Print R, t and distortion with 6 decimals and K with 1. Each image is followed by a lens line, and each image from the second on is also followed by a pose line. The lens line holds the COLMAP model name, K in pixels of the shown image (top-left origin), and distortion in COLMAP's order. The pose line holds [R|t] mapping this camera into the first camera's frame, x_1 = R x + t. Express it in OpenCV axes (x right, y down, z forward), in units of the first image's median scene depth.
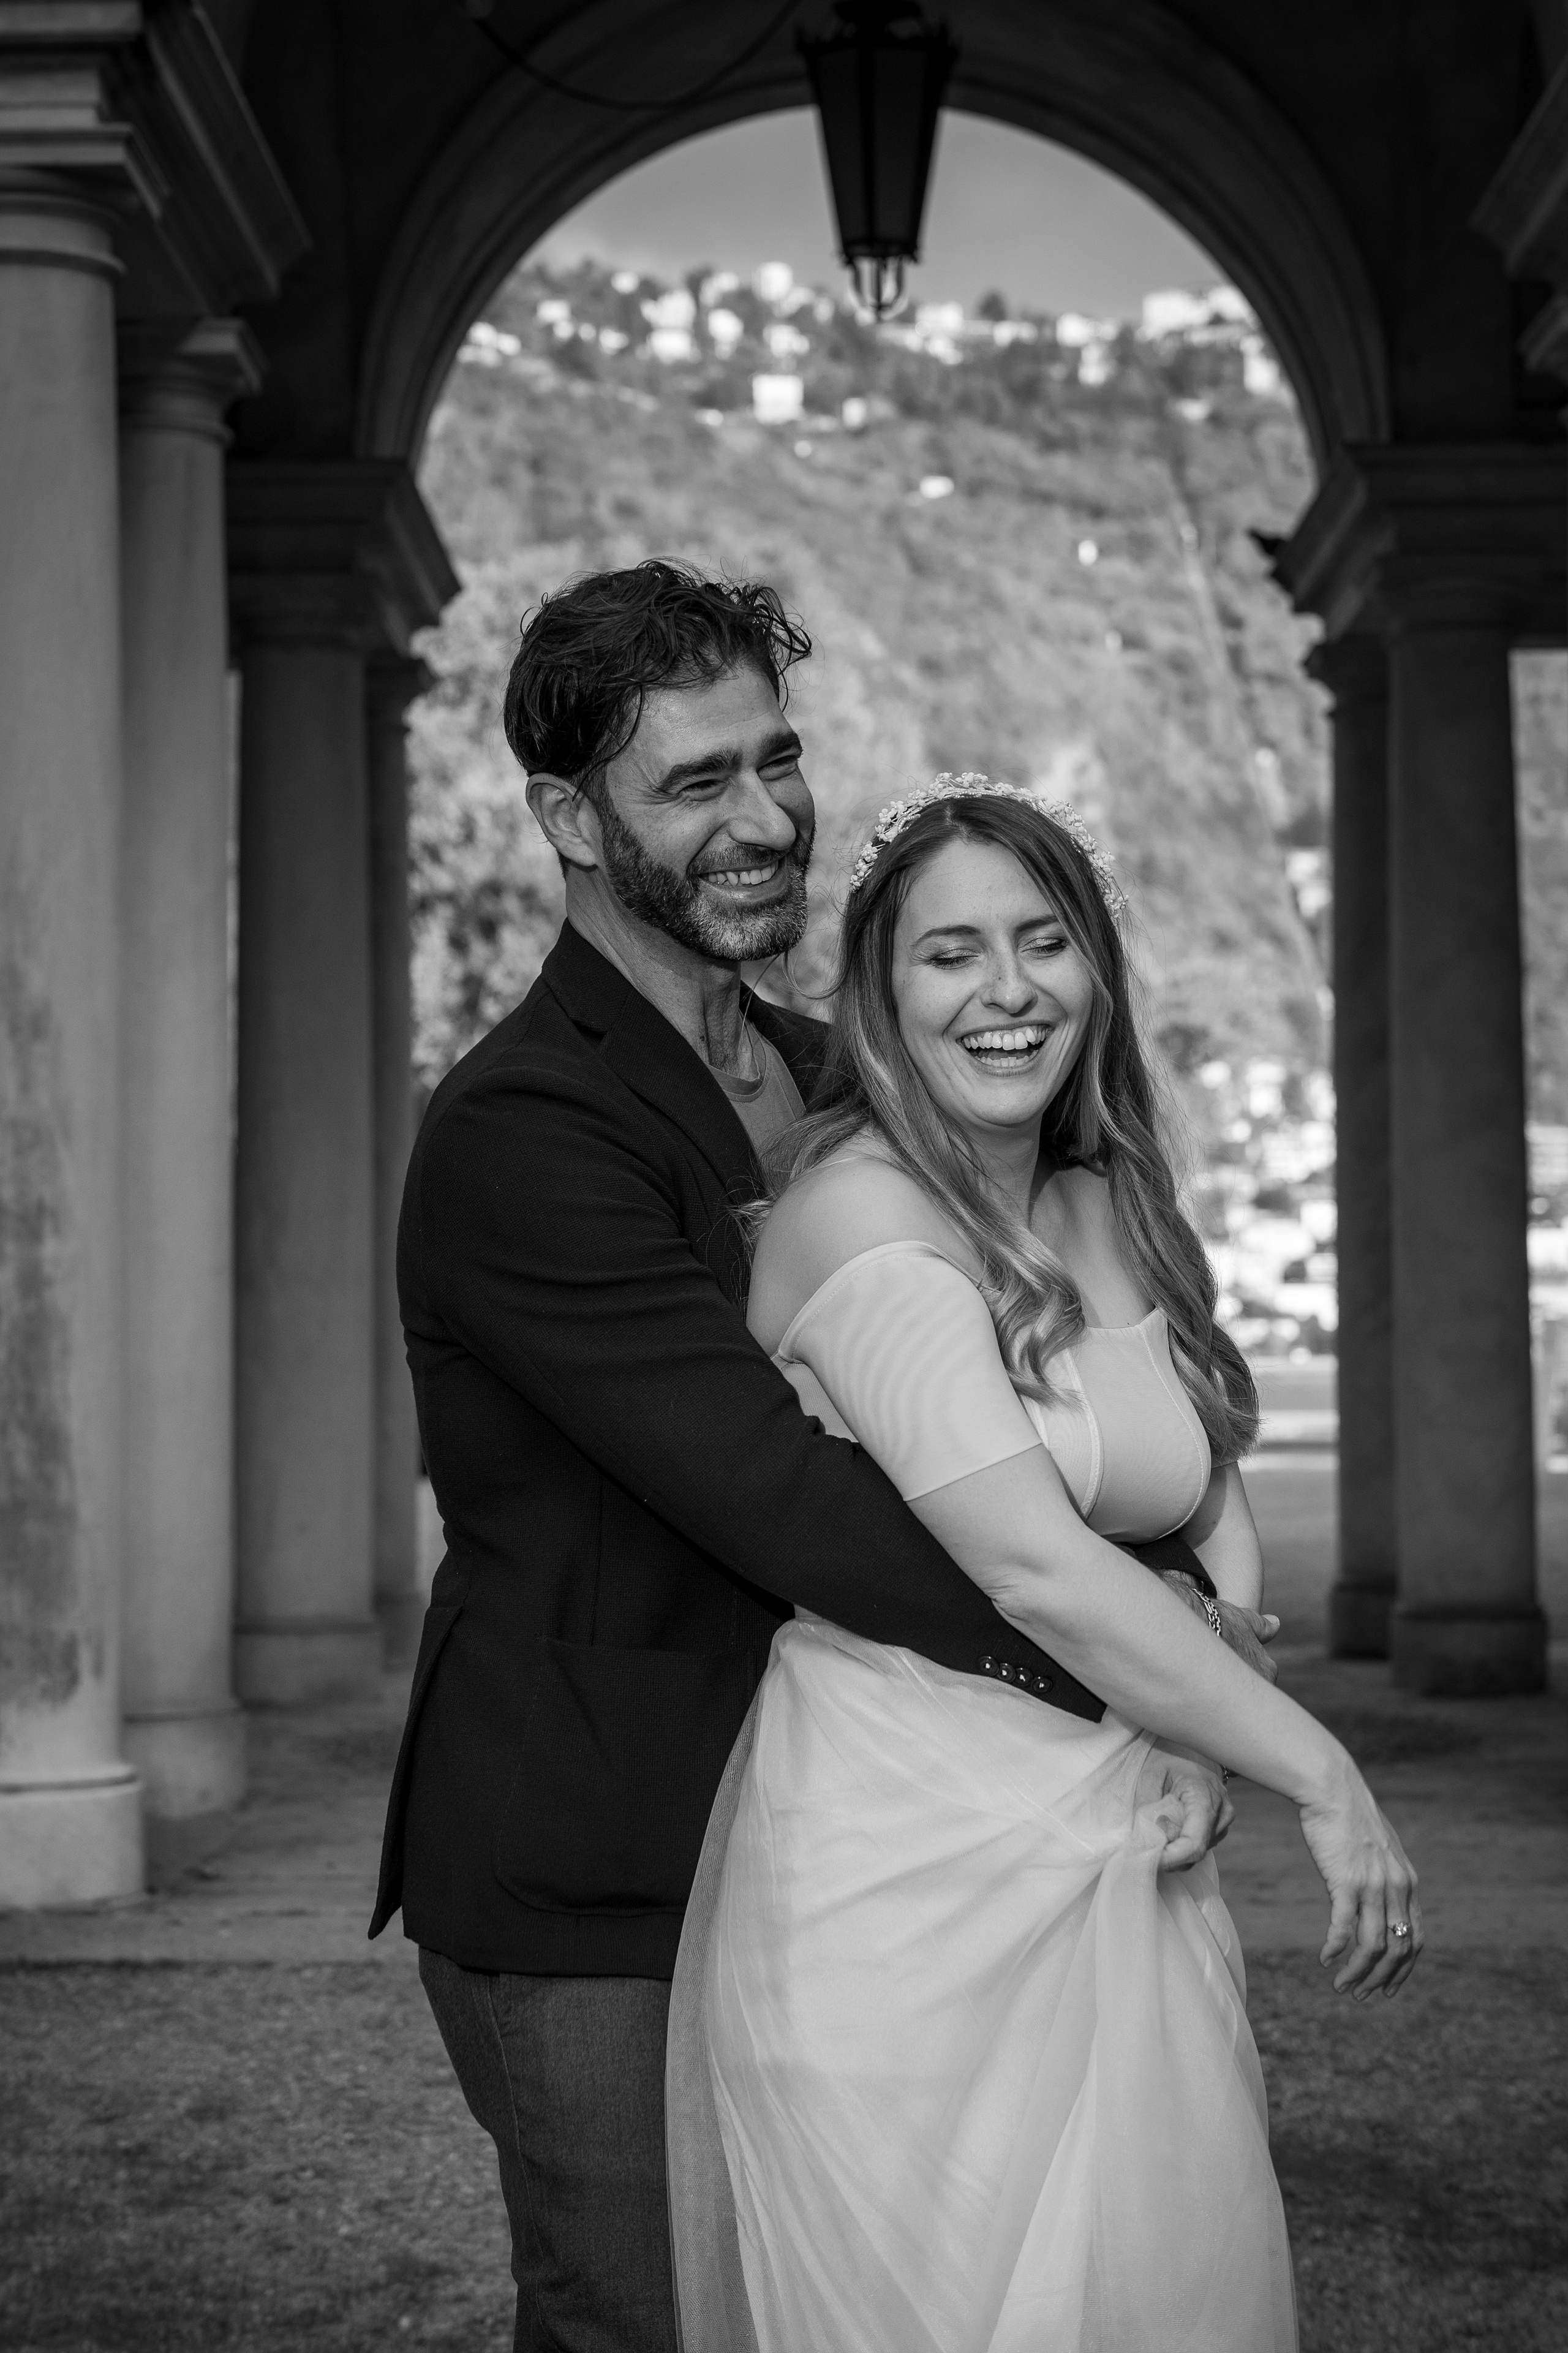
lens RADIAL K [[4538.9, 0, 784.0], [0, 4538.9, 1176.5], [0, 0, 1]] dist [0.062855, 0.241232]
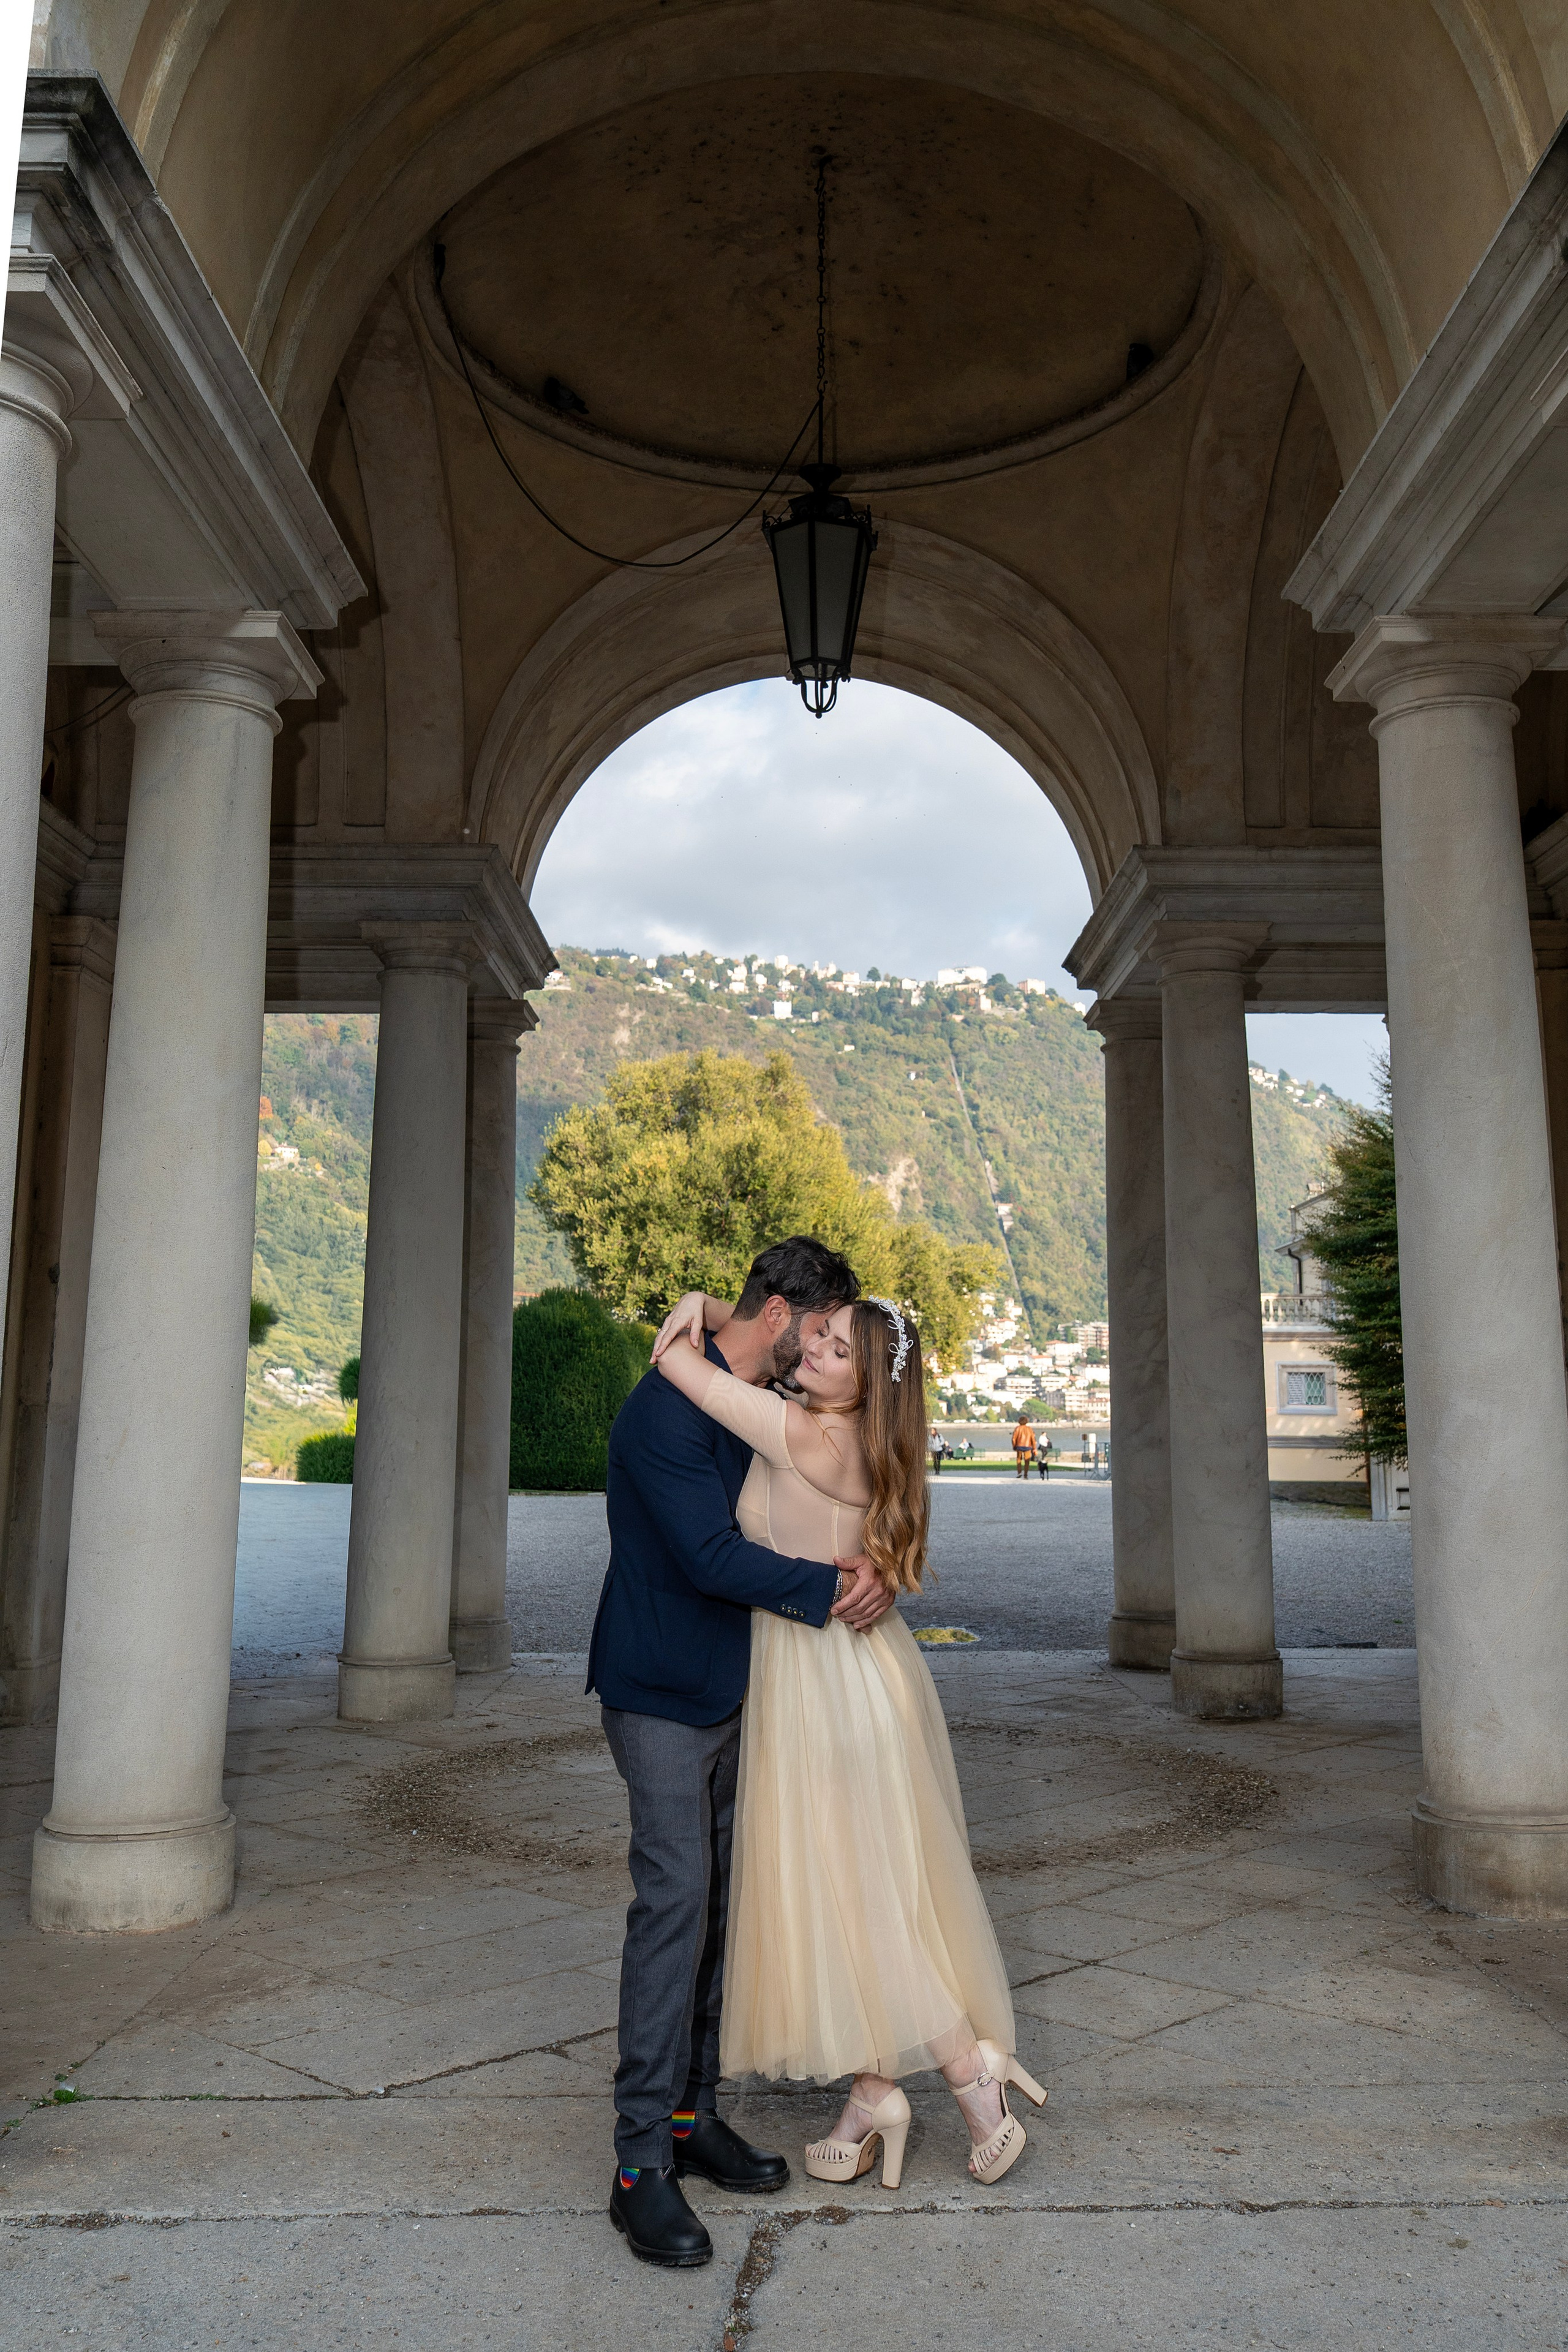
lens RADIAL K [[1785.4, 0, 848.8], [0, 1785.4, 1124.5], [0, 0, 1]] dist [-0.001593, -0.001103]
pose [[0.999322, 0.014165, 0.033982, 0.012734], [-0.009969, 0.992650, -0.120608, 0.000018], [-0.035440, 0.120188, 0.992118, 0.461048]]
